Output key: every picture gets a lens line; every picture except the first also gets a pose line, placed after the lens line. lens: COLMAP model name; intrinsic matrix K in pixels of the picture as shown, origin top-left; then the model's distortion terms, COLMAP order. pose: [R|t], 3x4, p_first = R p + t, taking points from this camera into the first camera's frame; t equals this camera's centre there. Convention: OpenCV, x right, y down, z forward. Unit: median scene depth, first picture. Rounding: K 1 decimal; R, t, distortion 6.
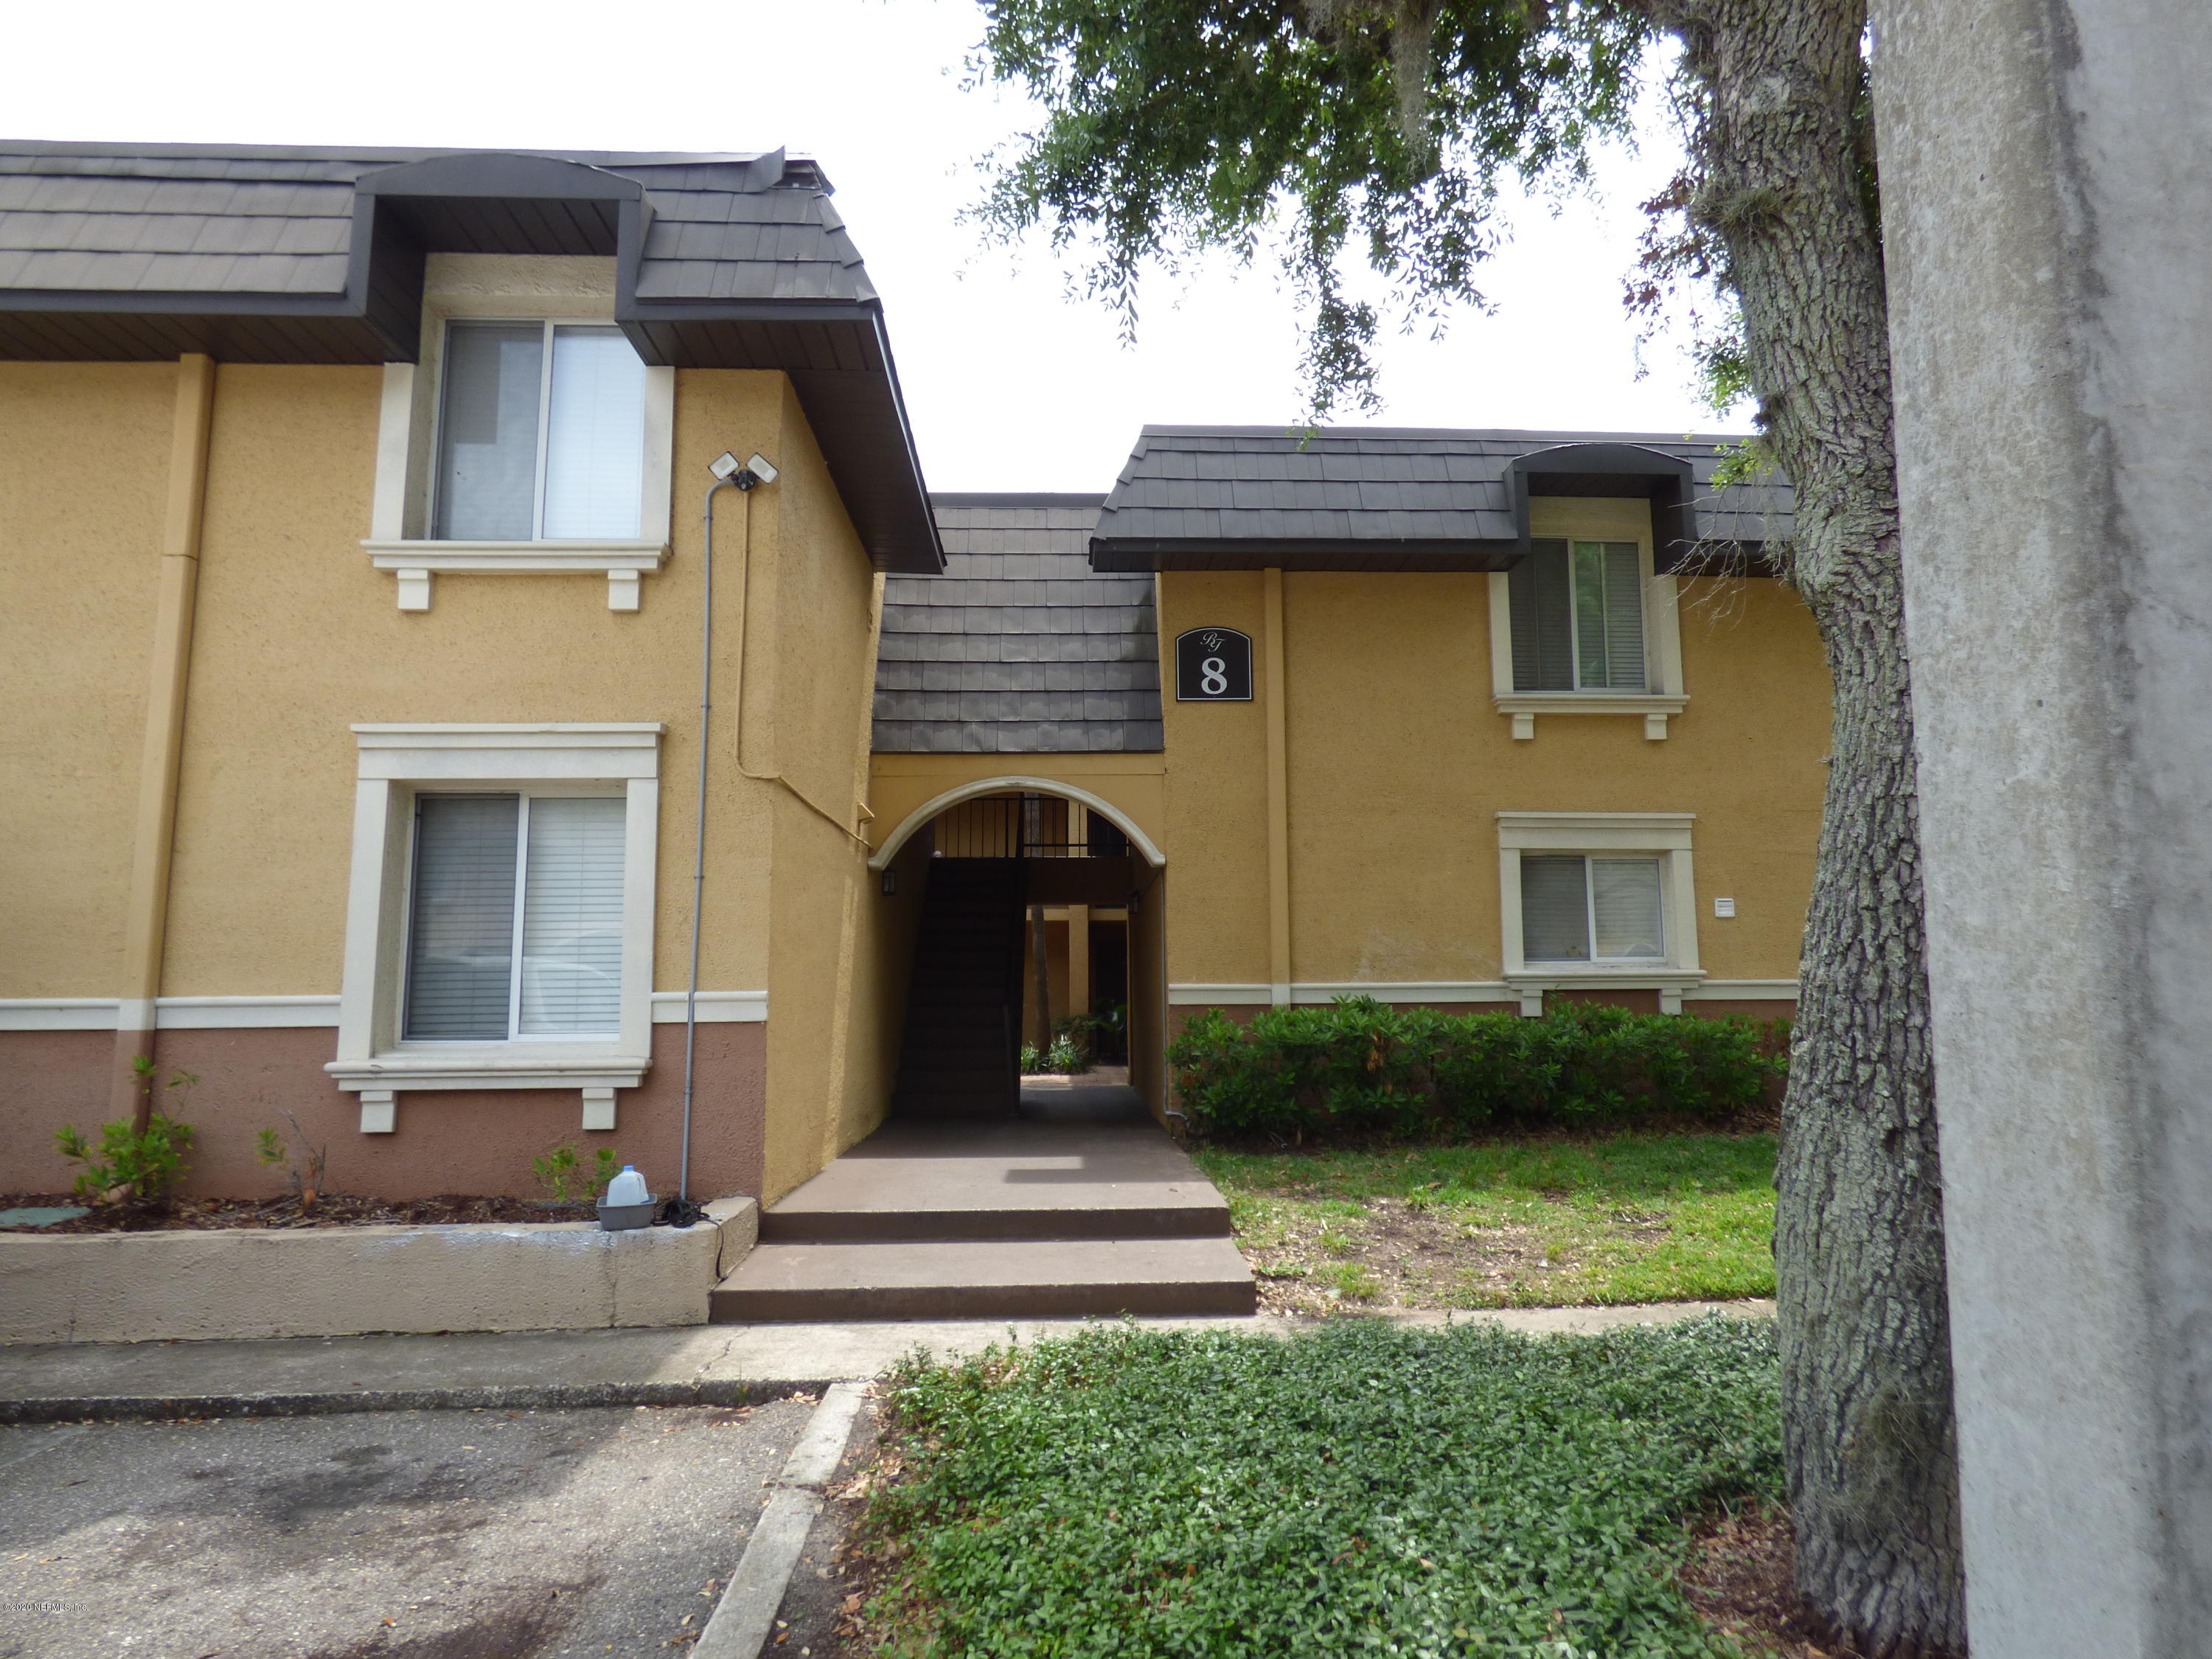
lens RADIAL K [[1356.9, 0, 1106.0], [0, 1356.9, 829.5], [0, 0, 1]] dist [-0.024464, -0.000591]
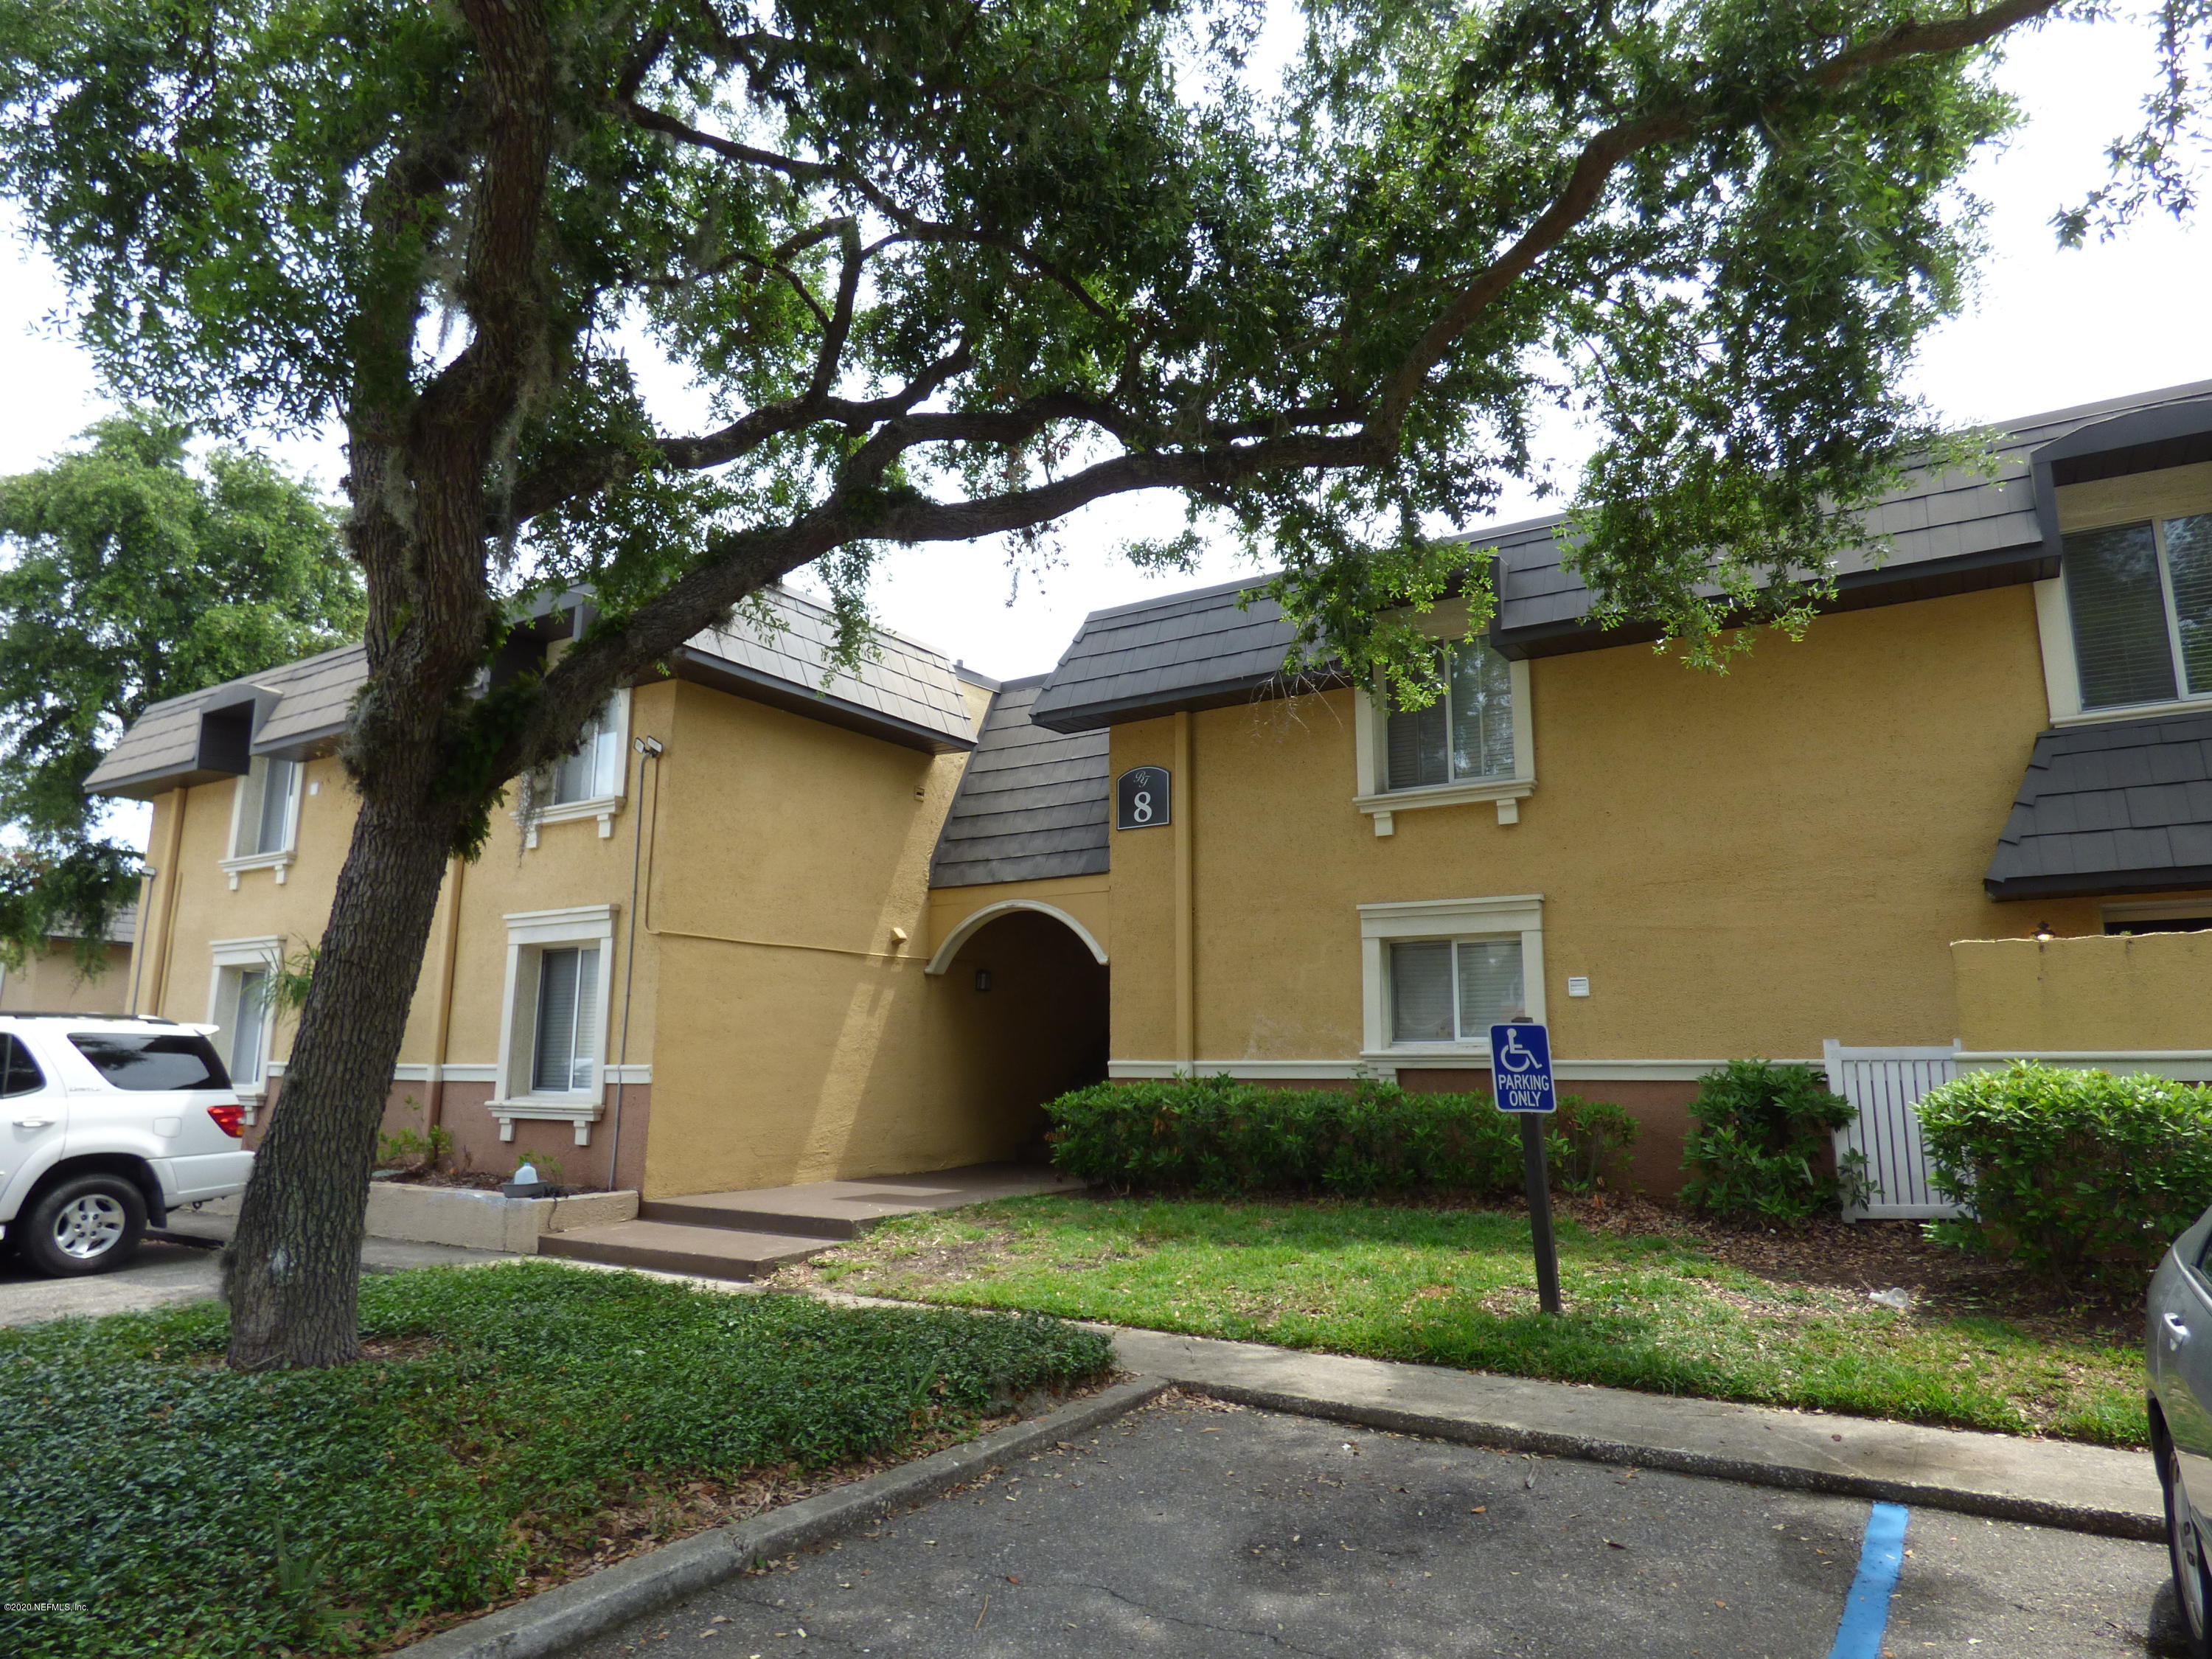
lens RADIAL K [[1334.4, 0, 1106.0], [0, 1334.4, 829.5], [0, 0, 1]] dist [-0.046603, 0.000146]
pose [[0.819061, -0.091398, -0.566379, 0.738109], [0.063366, 0.995600, -0.069027, -0.012205], [0.570196, 0.020649, 0.821249, -0.004530]]
